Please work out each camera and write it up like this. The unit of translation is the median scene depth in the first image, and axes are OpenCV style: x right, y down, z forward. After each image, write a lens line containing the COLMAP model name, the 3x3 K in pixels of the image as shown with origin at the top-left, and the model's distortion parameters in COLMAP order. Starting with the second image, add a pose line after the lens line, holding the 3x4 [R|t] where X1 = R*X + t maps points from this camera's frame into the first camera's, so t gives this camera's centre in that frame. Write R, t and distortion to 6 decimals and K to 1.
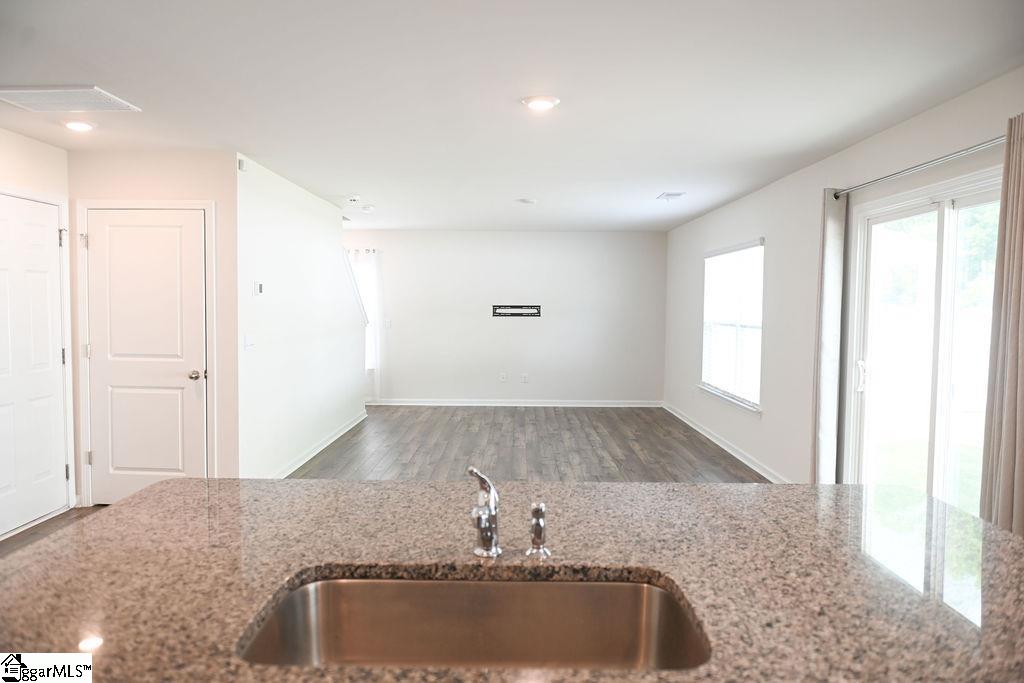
lens RADIAL K [[692.9, 0, 514.7], [0, 692.9, 342.3], [0, 0, 1]] dist [-0.005483, 0.001133]
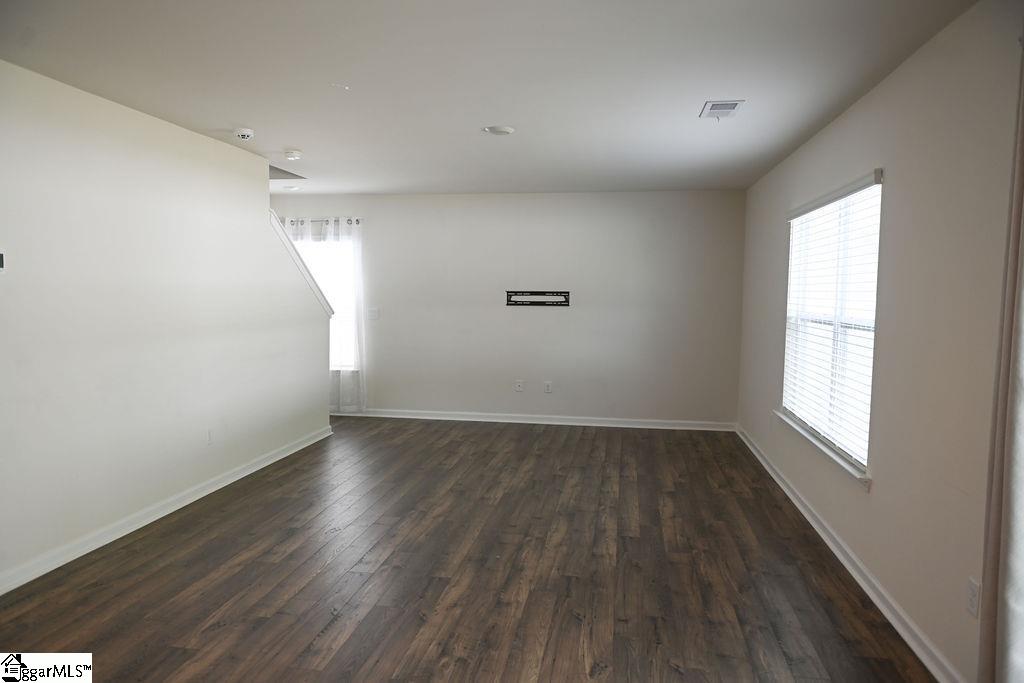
lens RADIAL K [[692.9, 0, 510.1], [0, 692.9, 341.9], [0, 0, 1]] dist [-0.005483, 0.001133]
pose [[0.986960, 0.014245, -0.160335, 0.136044], [-0.011408, 0.999762, 0.018604, -0.016406], [0.160562, -0.016532, 0.986887, 0.350322]]
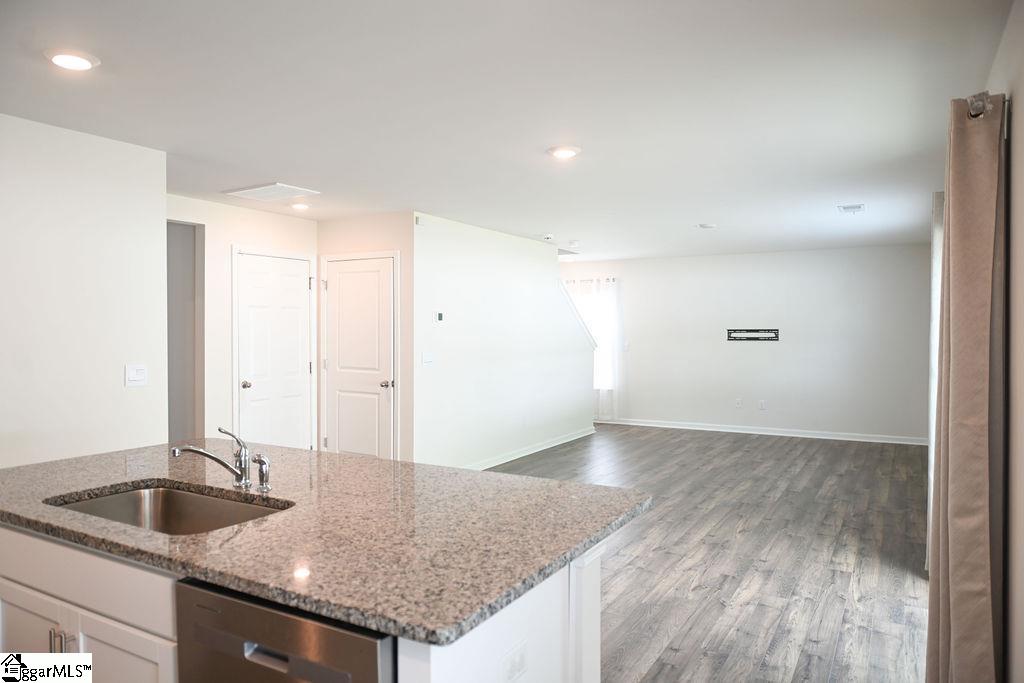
lens RADIAL K [[692.9, 0, 509.1], [0, 692.9, 339.3], [0, 0, 1]] dist [-0.005483, 0.001133]
pose [[0.867544, -0.001699, -0.497358, 0.270049], [-0.019422, 0.999116, -0.037291, 0.005197], [0.496982, 0.042012, 0.866744, -0.013246]]
